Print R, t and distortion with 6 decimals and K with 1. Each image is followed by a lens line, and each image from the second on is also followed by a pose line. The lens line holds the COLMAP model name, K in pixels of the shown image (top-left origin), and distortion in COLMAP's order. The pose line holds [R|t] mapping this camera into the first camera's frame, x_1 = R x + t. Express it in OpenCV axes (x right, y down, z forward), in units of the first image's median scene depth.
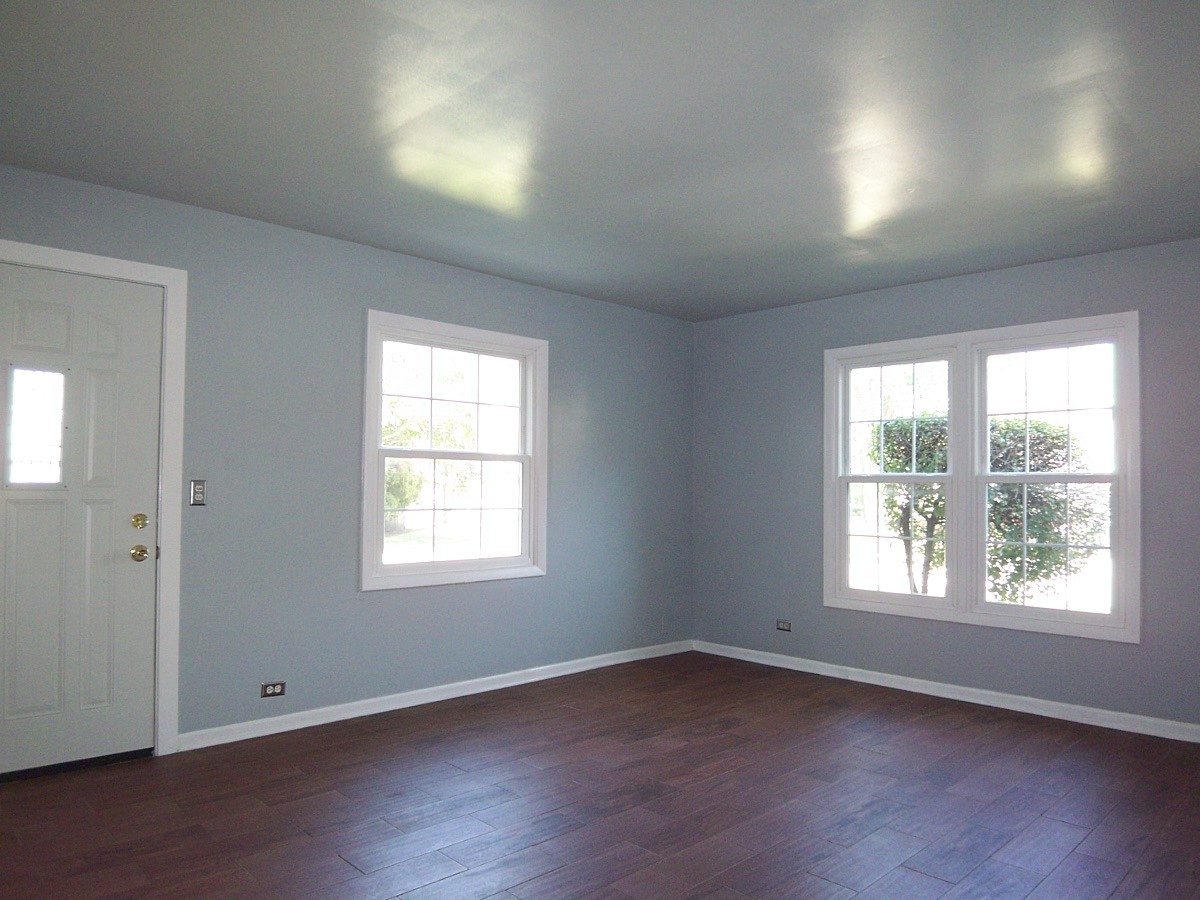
lens RADIAL K [[816.4, 0, 602.7], [0, 816.4, 449.2], [0, 0, 1]] dist [-0.007348, -0.034958]
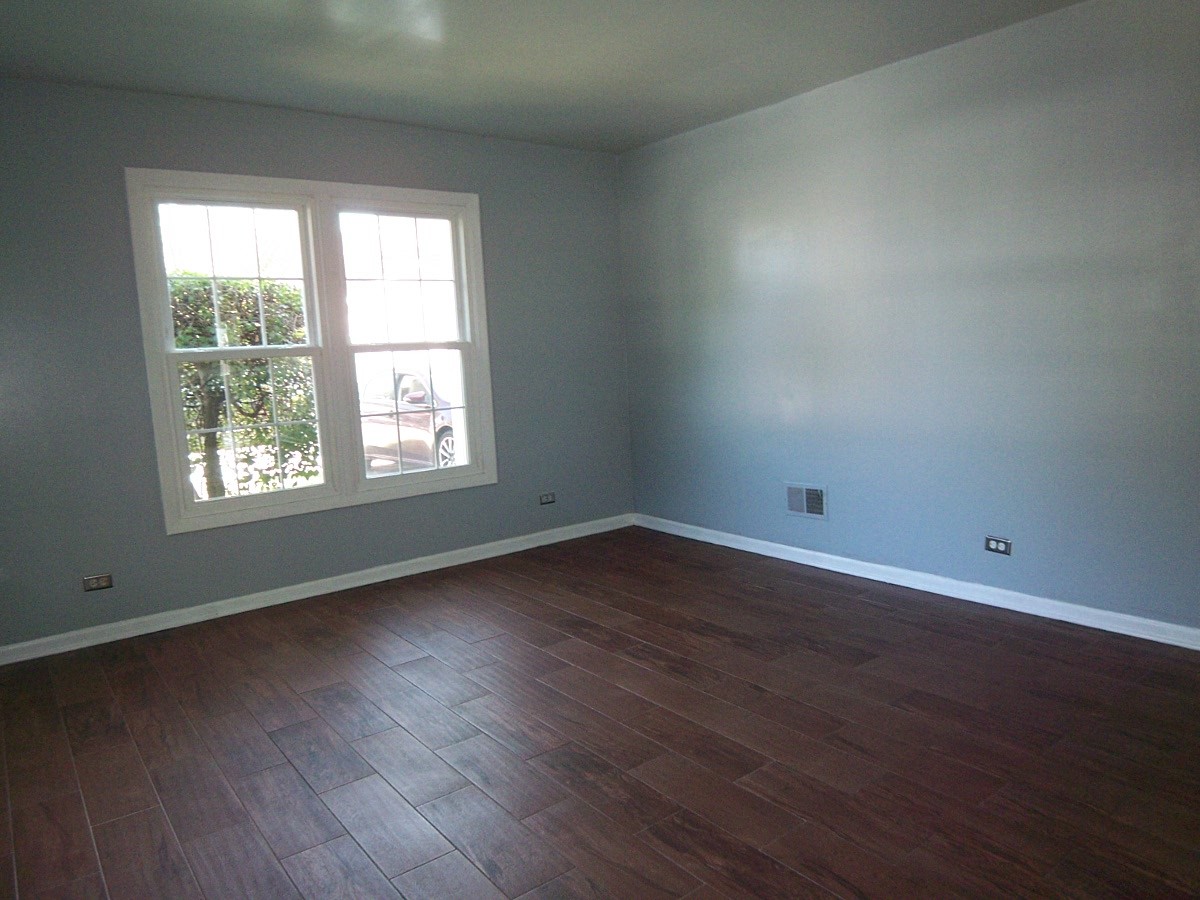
lens RADIAL K [[816.4, 0, 602.5], [0, 816.4, 457.2], [0, 0, 1]] dist [-0.007348, -0.034958]
pose [[0.113650, -0.146406, 0.982674, -0.415211], [0.001608, 0.989109, 0.147179, 0.020781], [-0.993520, -0.015146, 0.112648, 0.582544]]
